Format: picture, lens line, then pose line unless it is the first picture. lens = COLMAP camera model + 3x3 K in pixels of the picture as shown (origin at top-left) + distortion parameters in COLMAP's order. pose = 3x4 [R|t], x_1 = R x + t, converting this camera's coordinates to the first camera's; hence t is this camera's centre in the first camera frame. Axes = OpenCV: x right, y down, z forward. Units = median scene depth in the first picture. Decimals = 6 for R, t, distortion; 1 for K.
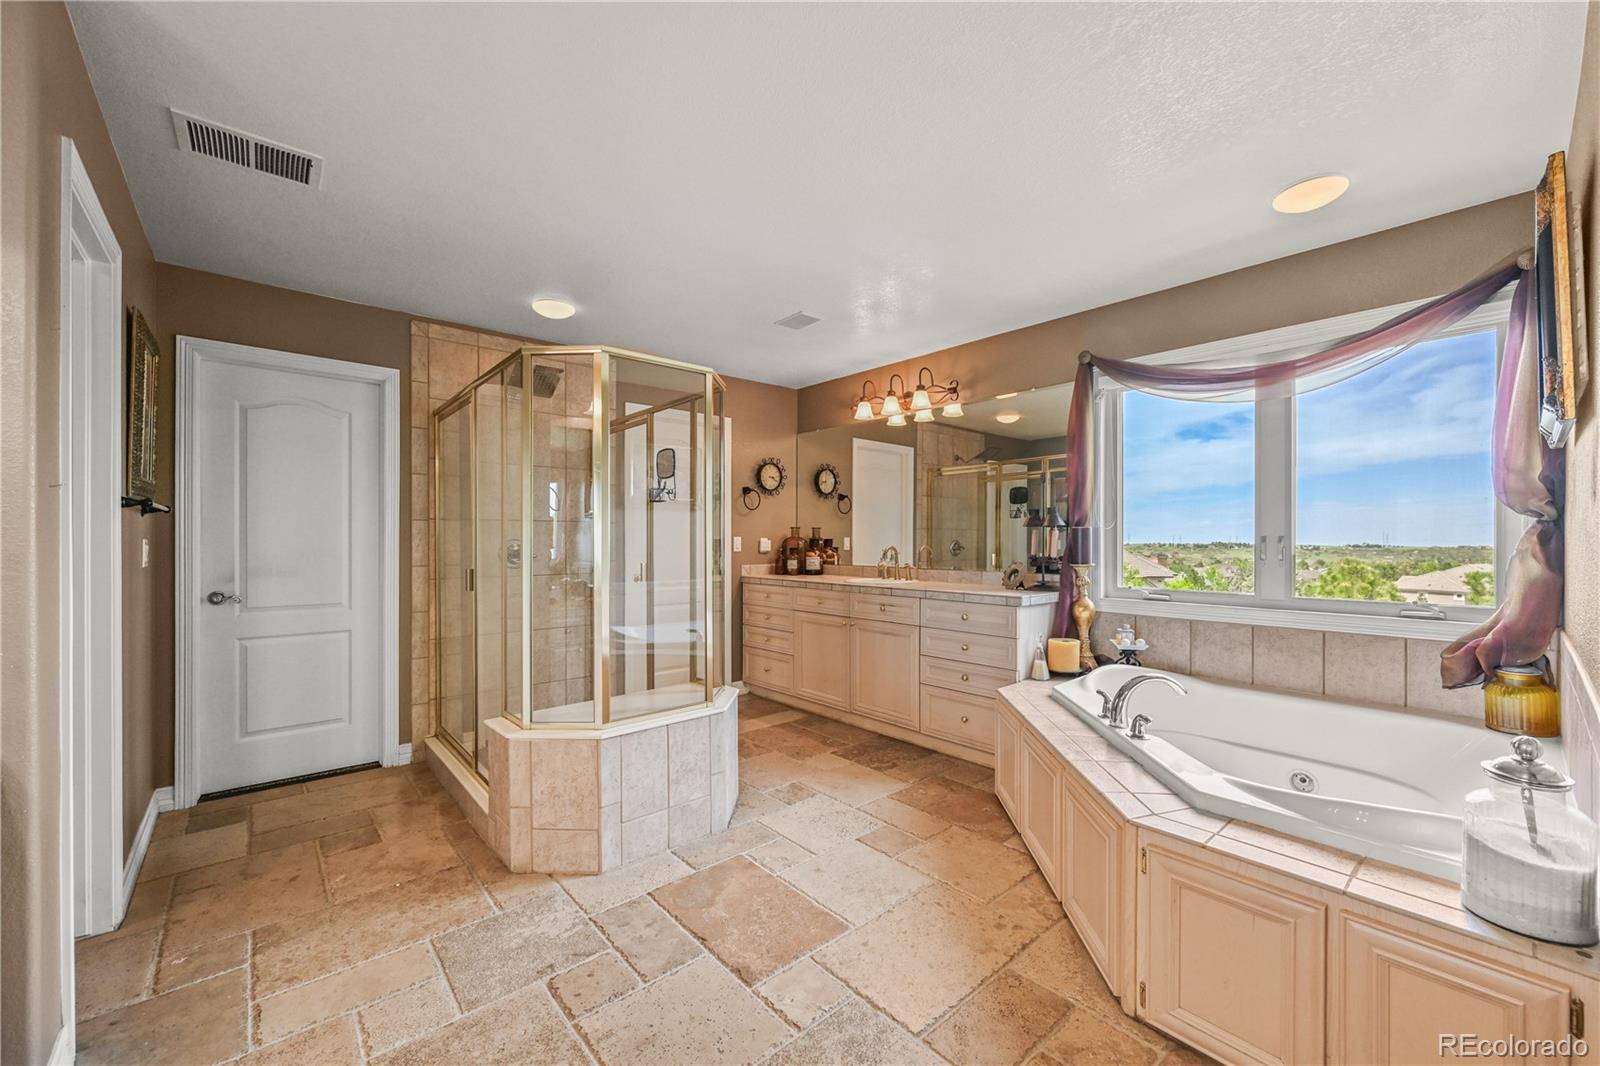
lens RADIAL K [[628.0, 0, 807.0], [0, 628.0, 539.9], [0, 0, 1]] dist [-0.001783, -0.000261]
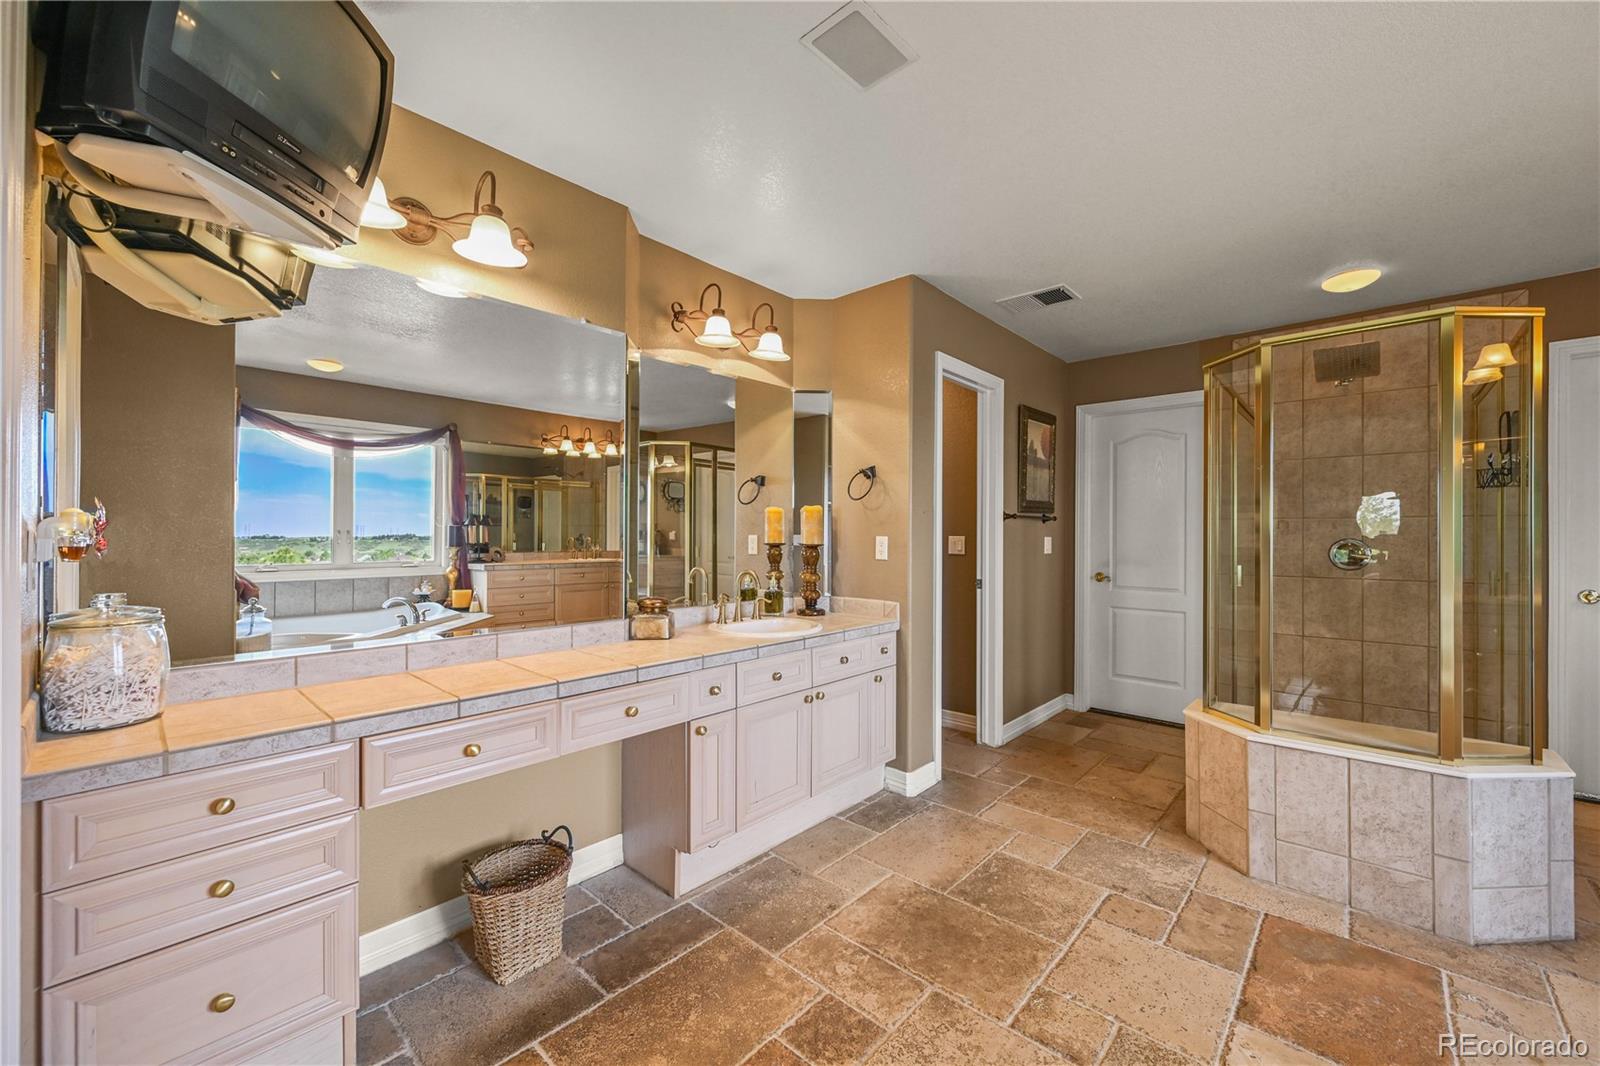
lens RADIAL K [[628.0, 0, 809.4], [0, 628.0, 532.0], [0, 0, 1]] dist [-0.001783, -0.000261]
pose [[0.115184, -0.005789, -0.993327, 0.573357], [-0.004914, 0.999967, -0.006398, -0.000915], [0.993332, 0.005618, 0.115152, 0.195446]]
